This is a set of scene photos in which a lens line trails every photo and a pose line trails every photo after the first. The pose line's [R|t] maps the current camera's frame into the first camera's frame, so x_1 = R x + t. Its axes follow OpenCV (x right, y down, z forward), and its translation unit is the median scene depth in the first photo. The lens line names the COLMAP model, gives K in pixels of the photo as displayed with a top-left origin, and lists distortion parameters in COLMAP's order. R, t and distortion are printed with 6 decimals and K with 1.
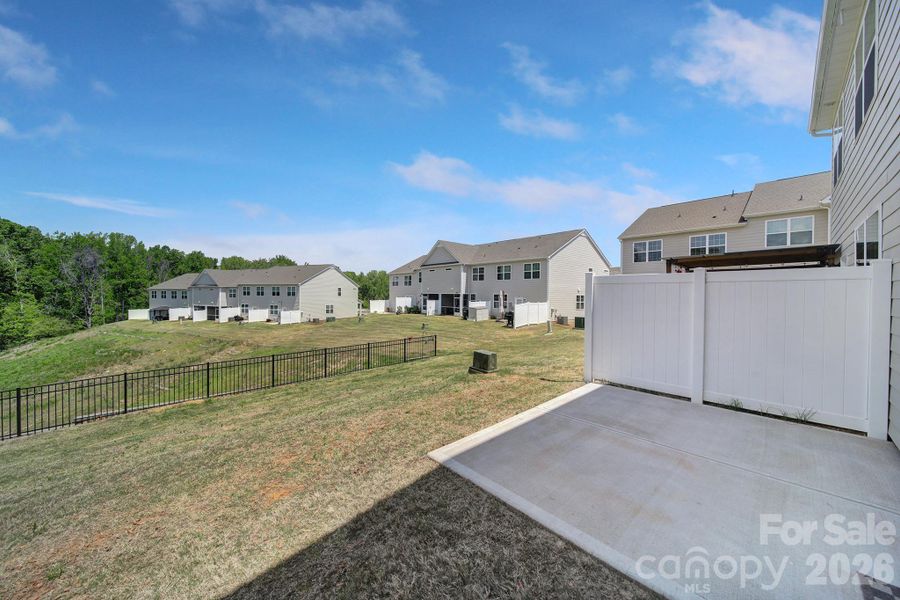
lens RADIAL K [[317.9, 0, 448.9], [0, 317.9, 296.2], [0, 0, 1]] dist [-0.005318, -0.000886]
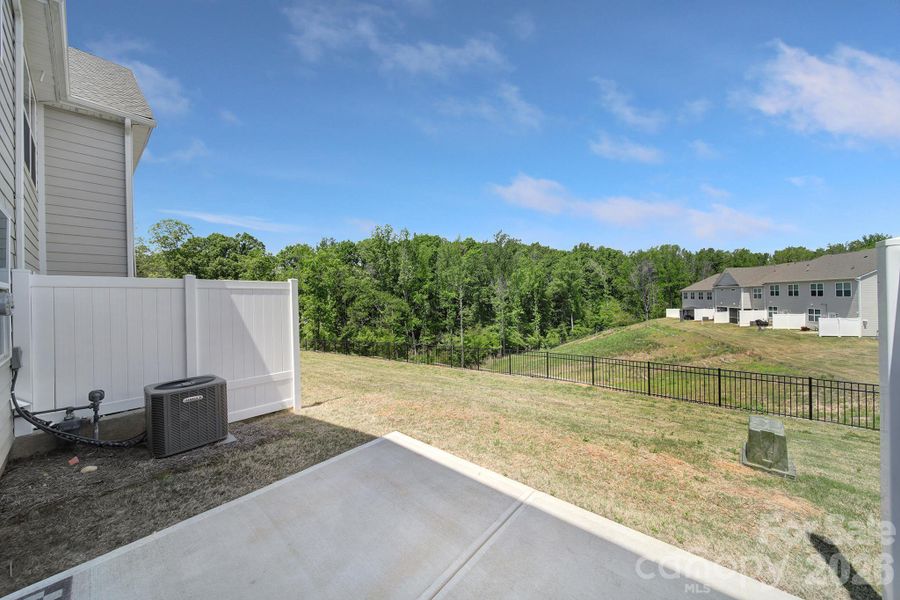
lens RADIAL K [[317.9, 0, 449.7], [0, 317.9, 295.2], [0, 0, 1]] dist [-0.005318, -0.000886]
pose [[0.102476, -0.009858, -0.994687, 0.090549], [0.007853, 0.999928, -0.009101, -0.003649], [0.994705, -0.006879, 0.102546, 0.078171]]
